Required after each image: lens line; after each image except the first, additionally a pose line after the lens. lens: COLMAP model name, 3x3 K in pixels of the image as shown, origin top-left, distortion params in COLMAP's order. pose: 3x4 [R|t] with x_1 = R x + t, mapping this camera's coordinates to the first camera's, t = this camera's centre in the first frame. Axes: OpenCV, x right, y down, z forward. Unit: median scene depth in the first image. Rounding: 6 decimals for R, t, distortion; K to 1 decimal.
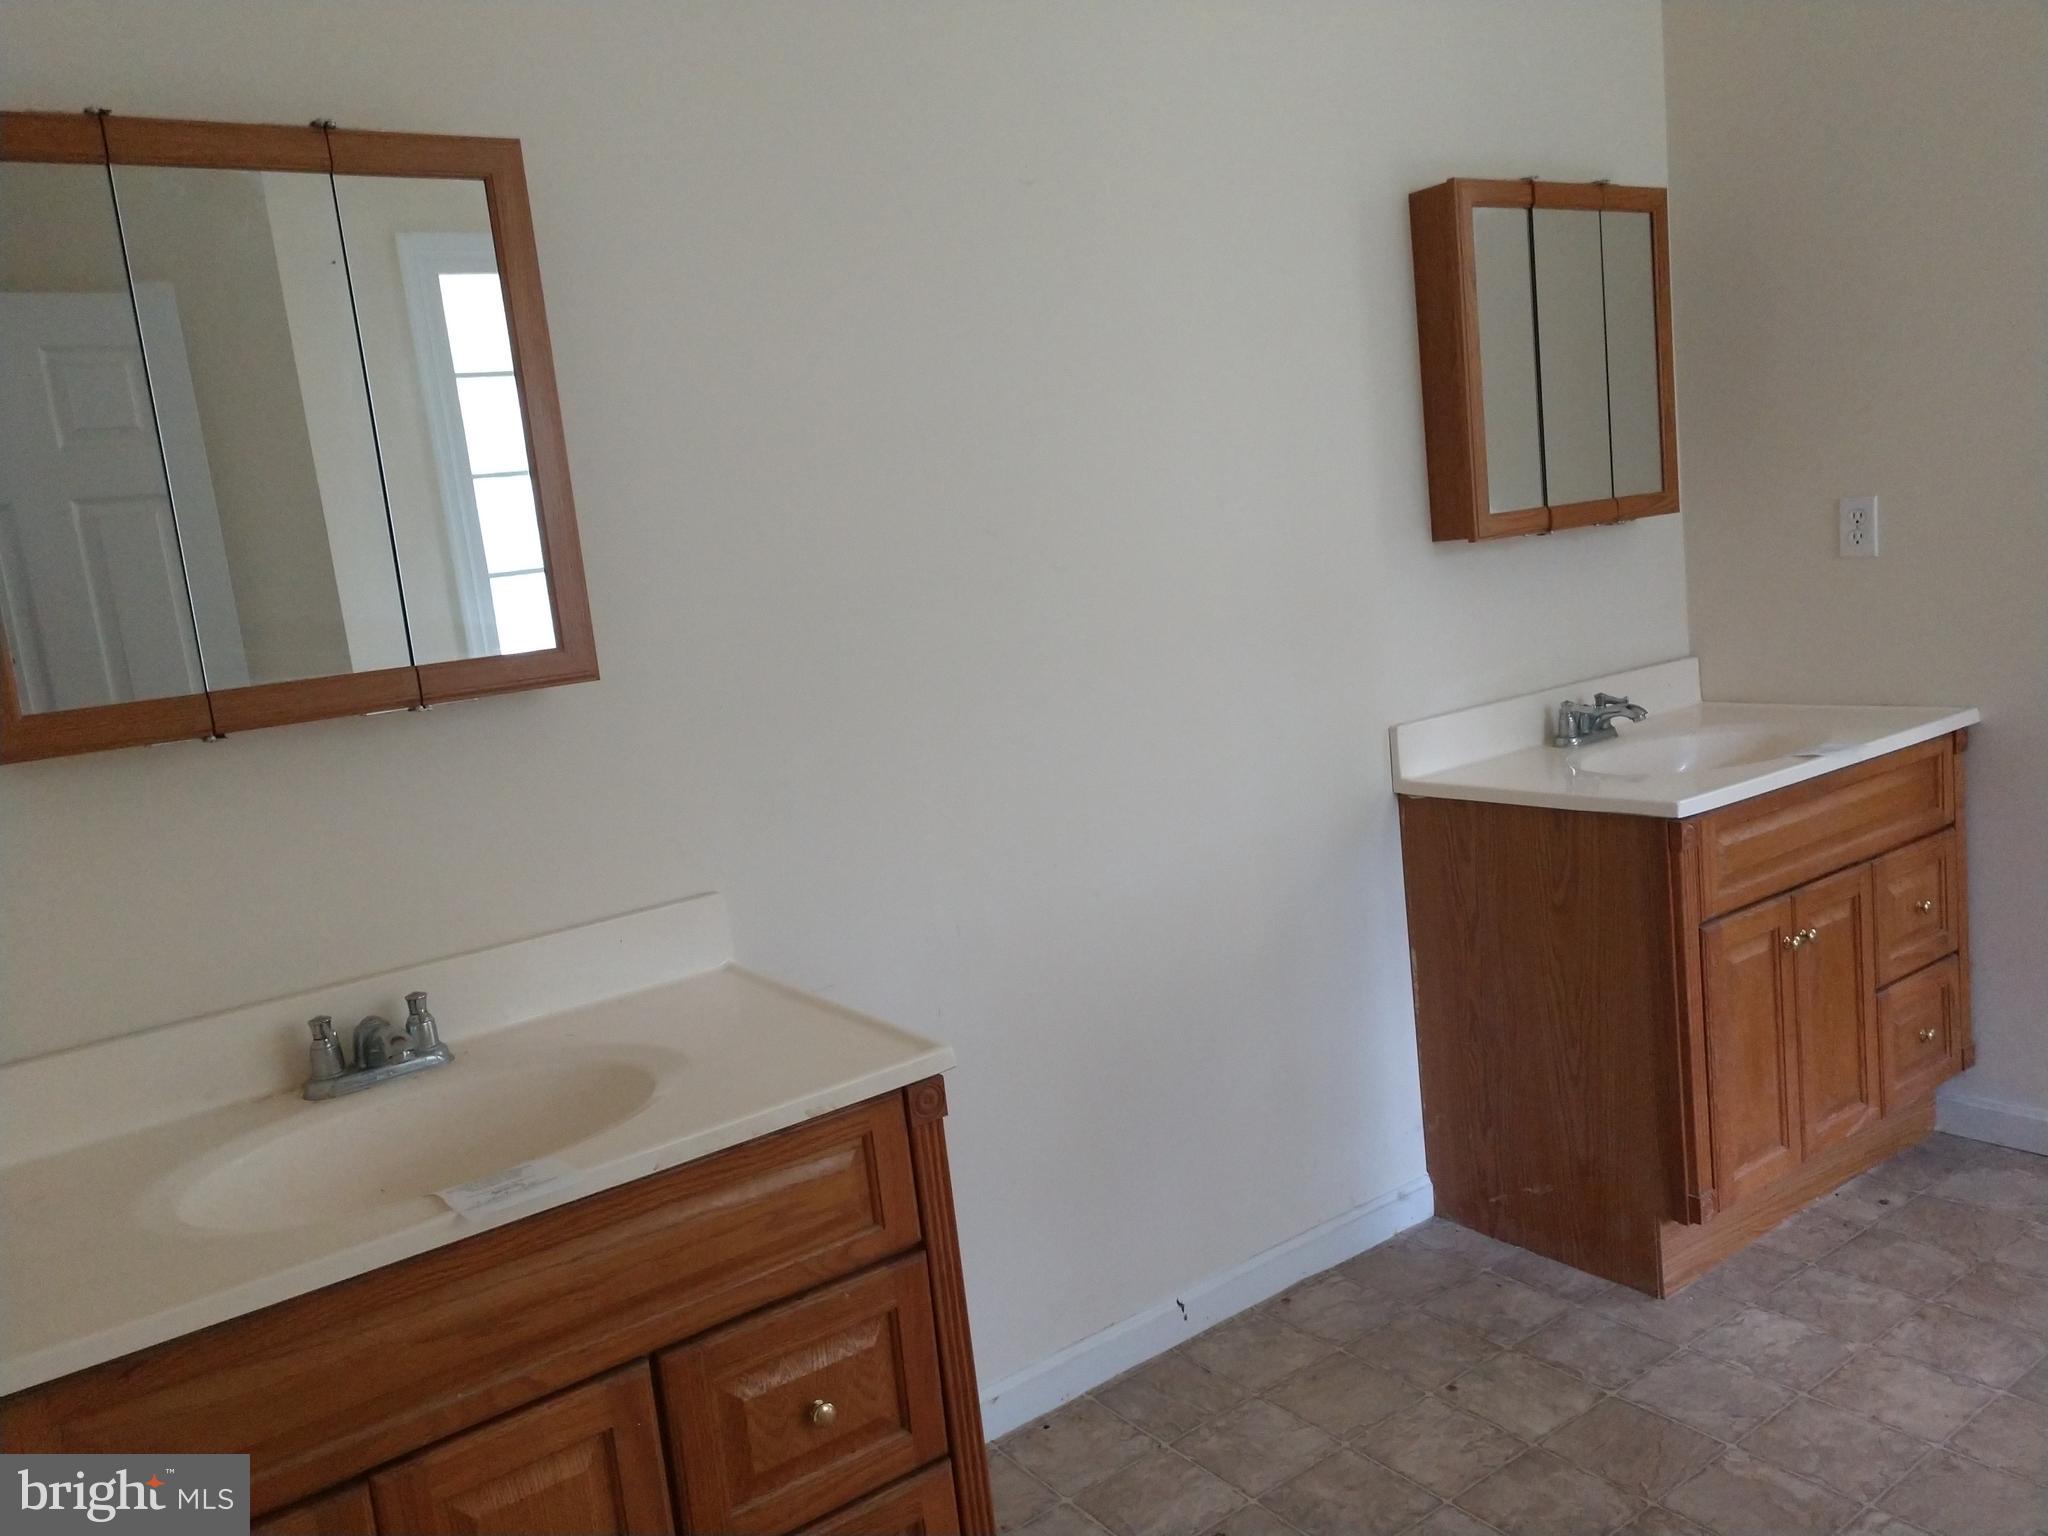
lens RADIAL K [[1568.2, 0, 1009.8], [0, 1568.2, 778.3], [0, 0, 1]] dist [0.032111, -0.013940]
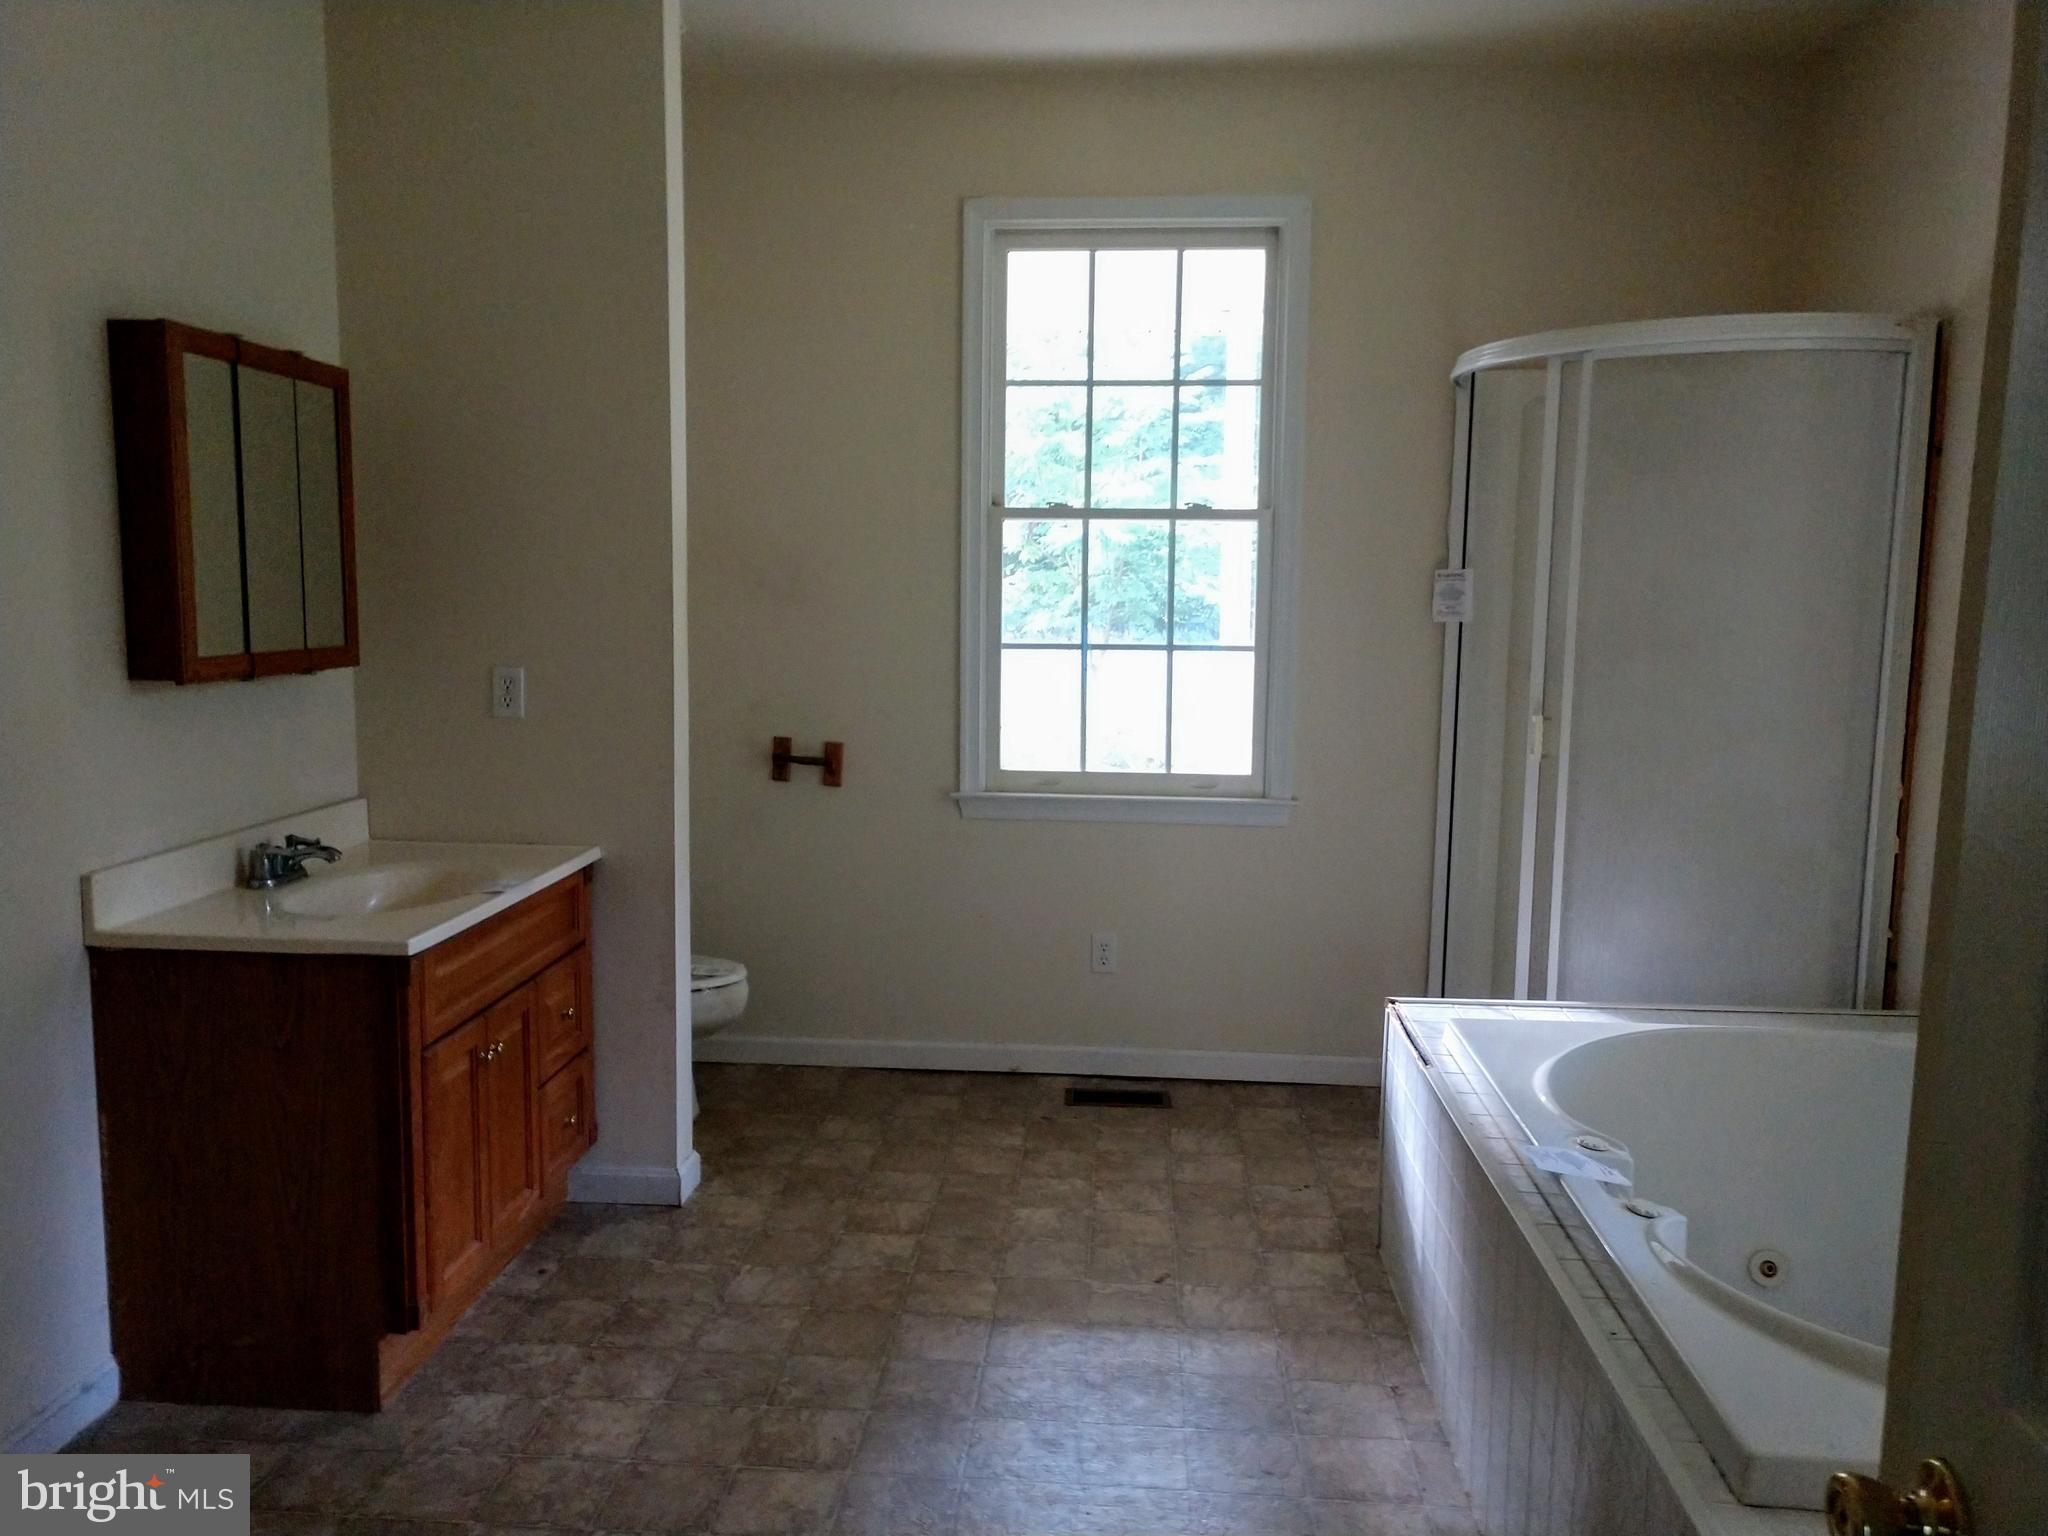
lens RADIAL K [[1568.2, 0, 1009.8], [0, 1568.2, 778.3], [0, 0, 1]] dist [0.032111, -0.013940]
pose [[0.625970, 0.021732, 0.779544, -0.149563], [0.031502, 0.998091, -0.053120, -0.023263], [-0.779210, 0.057809, 0.624091, -0.014036]]
